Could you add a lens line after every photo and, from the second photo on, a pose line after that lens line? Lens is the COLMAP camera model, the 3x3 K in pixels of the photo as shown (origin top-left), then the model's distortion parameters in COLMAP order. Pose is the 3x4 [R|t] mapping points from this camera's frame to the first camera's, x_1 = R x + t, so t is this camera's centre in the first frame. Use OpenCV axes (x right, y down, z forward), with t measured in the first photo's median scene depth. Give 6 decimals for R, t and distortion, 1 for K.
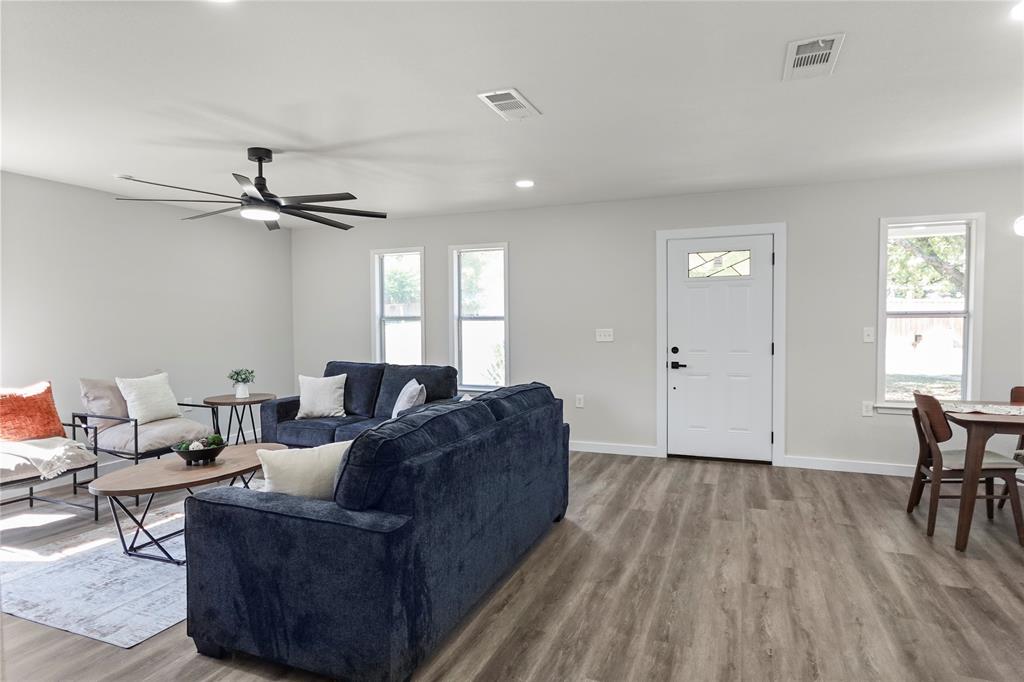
lens RADIAL K [[582.5, 0, 509.7], [0, 582.5, 344.4], [0, 0, 1]] dist [0.002703, 0.000436]
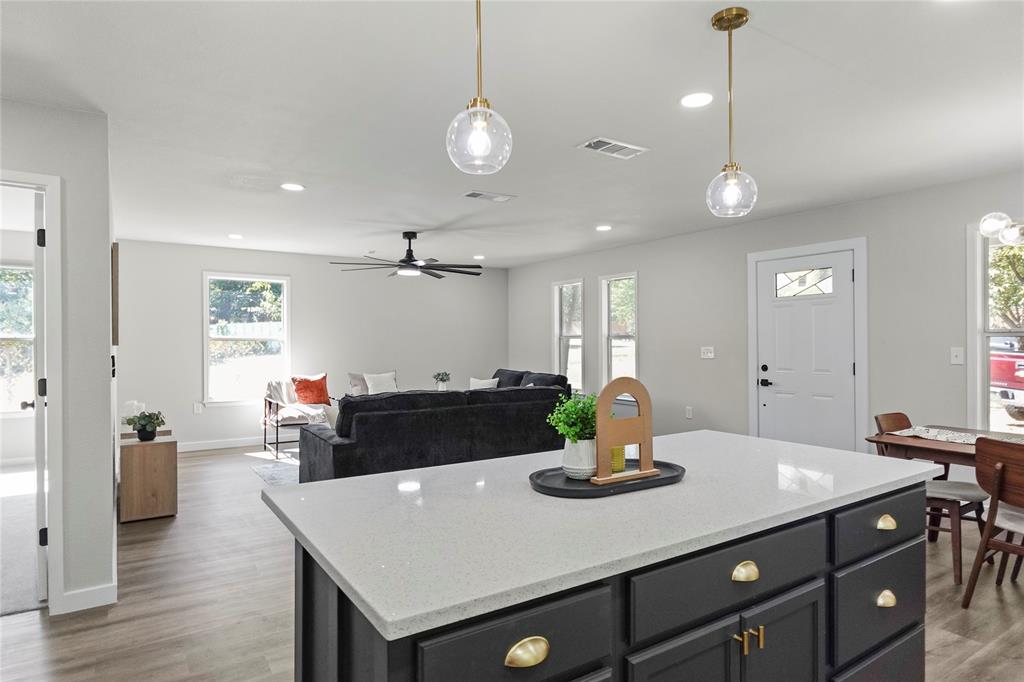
lens RADIAL K [[586.6, 0, 503.8], [0, 586.6, 339.6], [0, 0, 1]] dist [-0.001333, -0.000405]
pose [[0.818777, 0.002483, -0.574106, 0.718433], [-0.024215, 0.999250, -0.030213, 0.003044], [0.573600, 0.038640, 0.818224, -0.160629]]
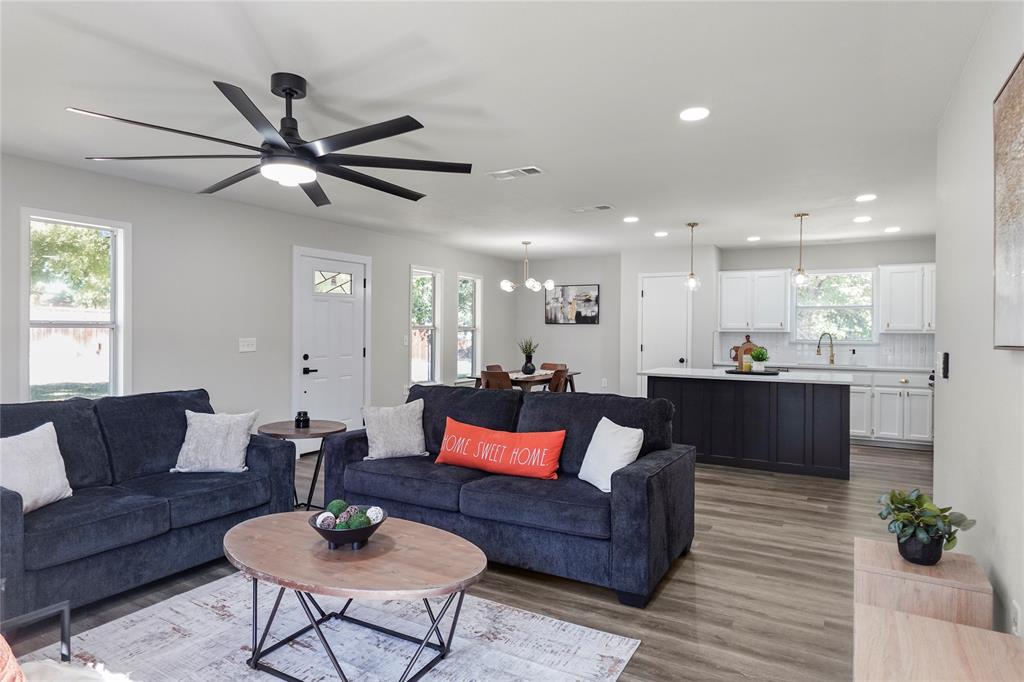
lens RADIAL K [[591.1, 0, 509.6], [0, 591.1, 335.1], [0, 0, 1]] dist [0.001749, 0.000563]
pose [[0.139079, -0.001825, 0.990280, -1.090838], [0.033599, 0.999431, -0.002877, -0.022198], [-0.989711, 0.033673, 0.139061, 0.670318]]
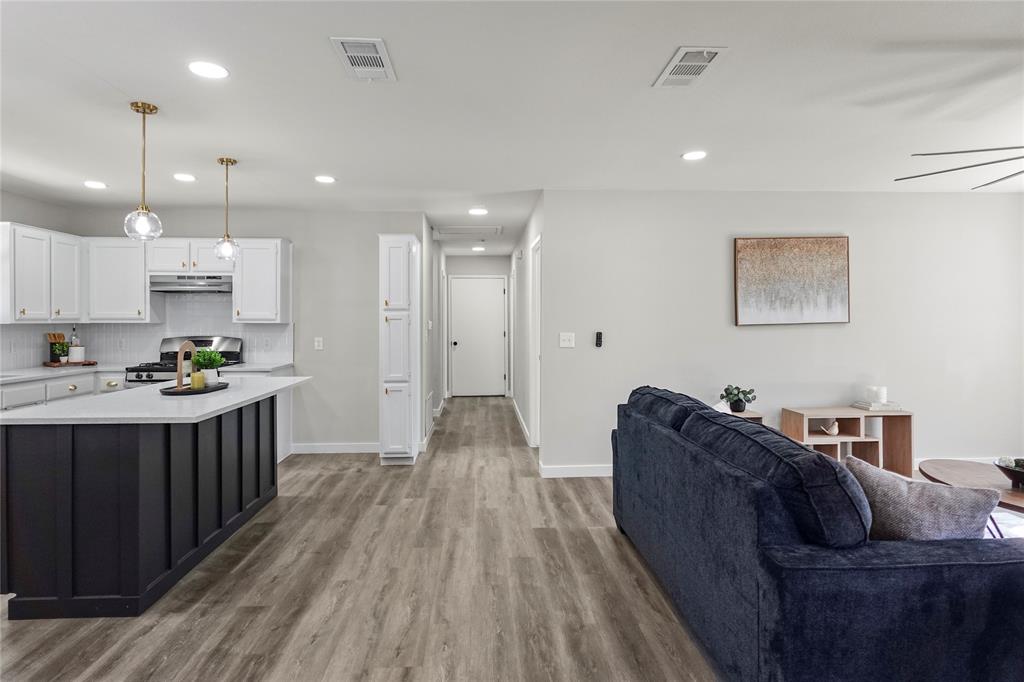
lens RADIAL K [[590.7, 0, 511.7], [0, 590.7, 320.7], [0, 0, 1]] dist [-0.000747, -0.000462]
pose [[-0.905591, 0.008347, -0.424069, 0.480691], [-0.009520, 0.999154, 0.039997, -0.061188], [0.424045, 0.040258, -0.904746, 1.349948]]
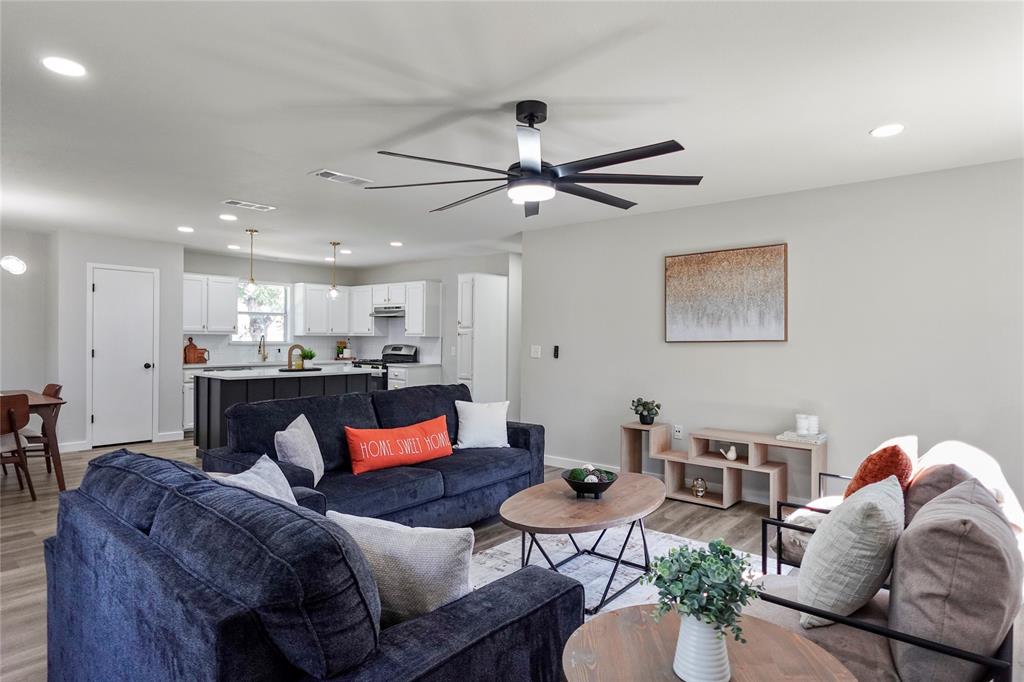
lens RADIAL K [[572.3, 0, 521.7], [0, 572.3, 340.4], [0, 0, 1]] dist [-0.001711, -0.000207]
pose [[-0.952354, -0.003846, 0.304972, -0.649191], [0.009593, 0.999048, 0.042554, -0.065134], [-0.304845, 0.043452, -0.951410, 1.723761]]
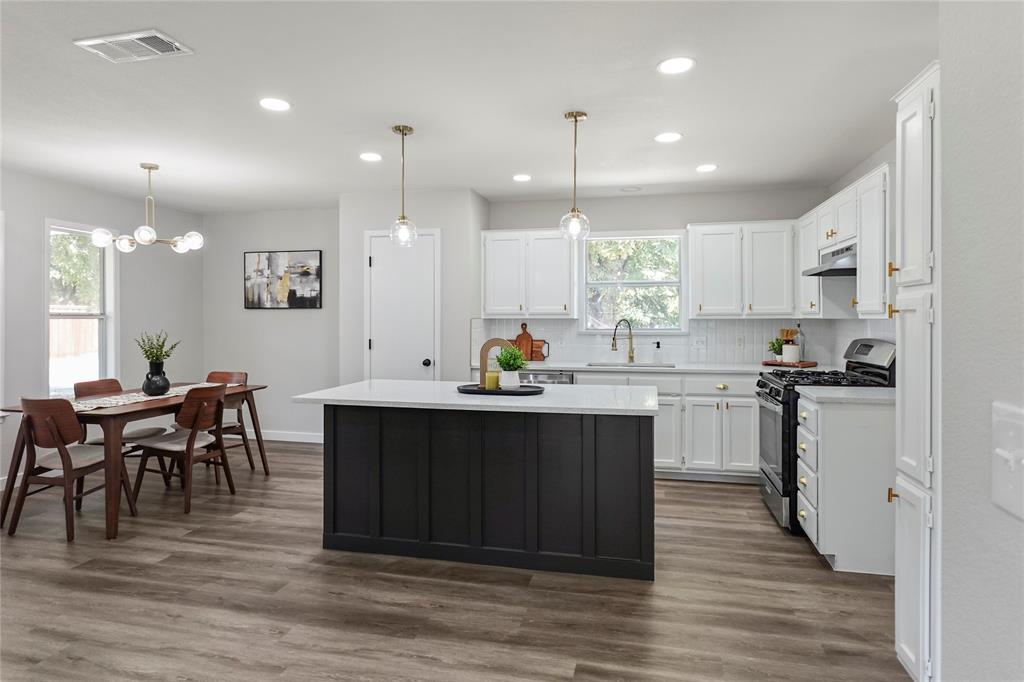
lens RADIAL K [[590.7, 0, 511.7], [0, 590.7, 320.7], [0, 0, 1]] dist [-0.000747, -0.000462]
pose [[-0.145473, 0.001715, 0.989361, -0.345286], [0.042698, 0.999078, 0.004547, -0.013966], [-0.988440, 0.042905, -0.145412, 0.367262]]
